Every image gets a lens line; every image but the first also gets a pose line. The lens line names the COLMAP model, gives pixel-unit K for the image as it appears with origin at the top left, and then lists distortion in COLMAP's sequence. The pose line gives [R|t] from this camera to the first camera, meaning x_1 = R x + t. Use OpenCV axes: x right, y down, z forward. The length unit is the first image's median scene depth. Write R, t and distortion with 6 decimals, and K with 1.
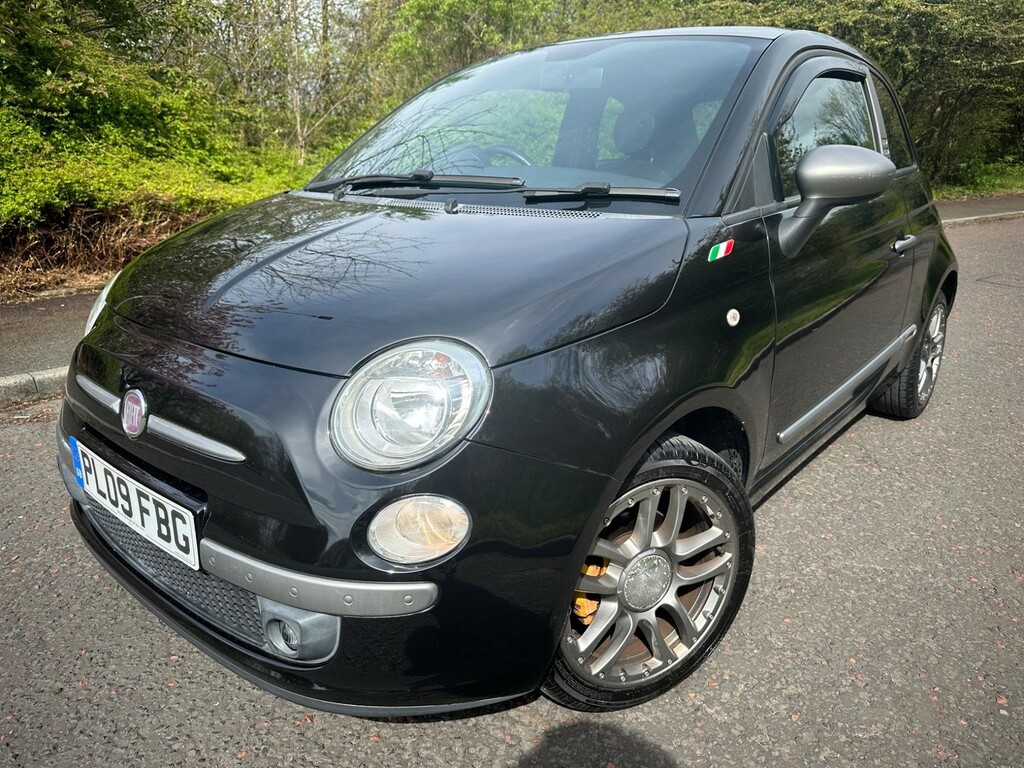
lens RADIAL K [[726.1, 0, 508.6], [0, 726.1, 383.4], [0, 0, 1]] dist [0.014347, -0.023314]
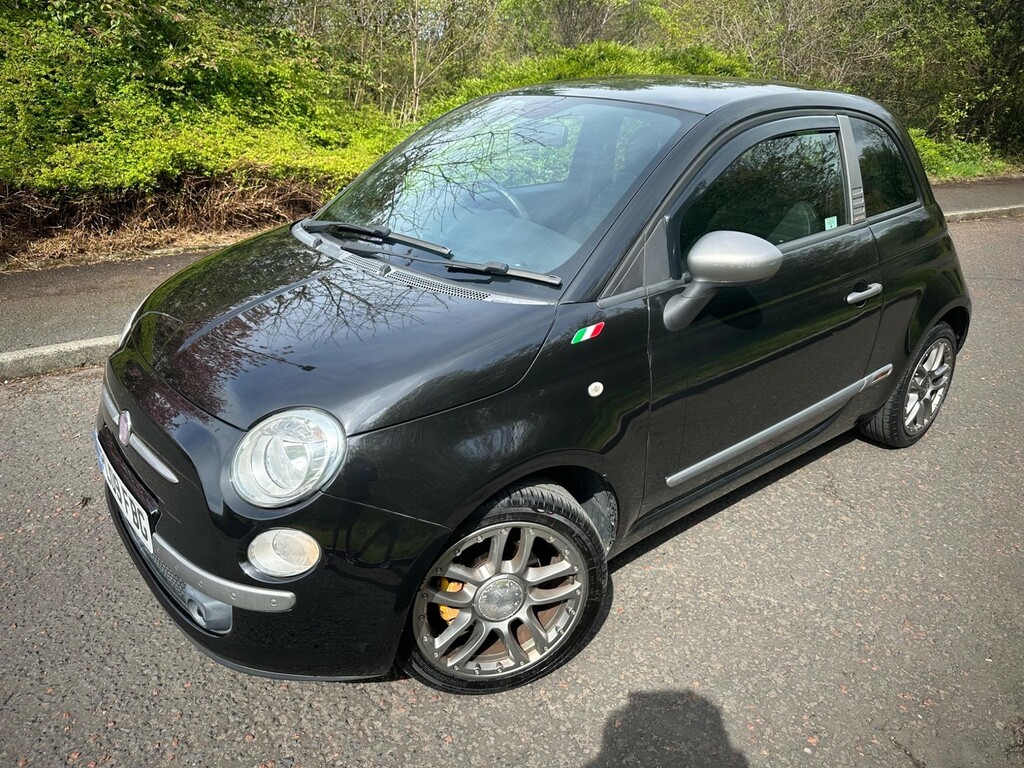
lens RADIAL K [[726.1, 0, 499.7], [0, 726.1, 379.6], [0, 0, 1]] dist [0.014347, -0.023314]
pose [[0.982207, 0.085010, -0.167457, 0.342828], [-0.071444, 0.993778, 0.085442, -0.191427], [0.173678, -0.071958, 0.982170, -0.172590]]
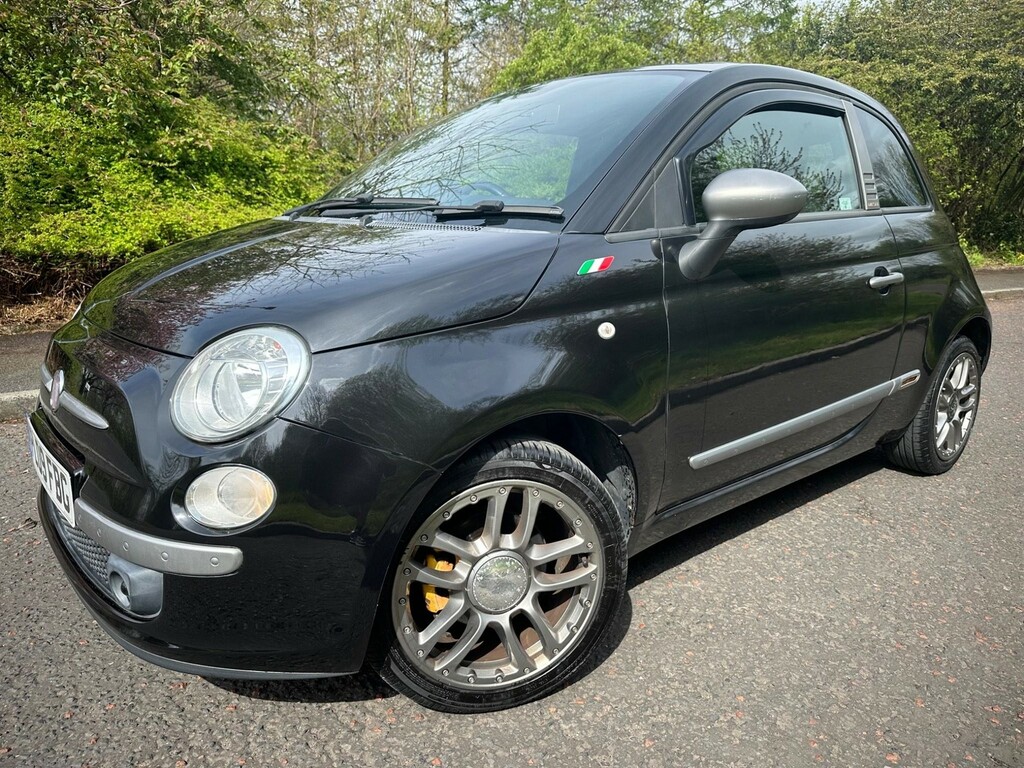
lens RADIAL K [[726.1, 0, 505.6], [0, 726.1, 382.8], [0, 0, 1]] dist [0.014347, -0.023314]
pose [[0.985841, 0.046802, -0.161020, 0.328305], [-0.059067, 0.995637, -0.072242, 0.062920], [0.156936, 0.080730, 0.984304, -0.015283]]
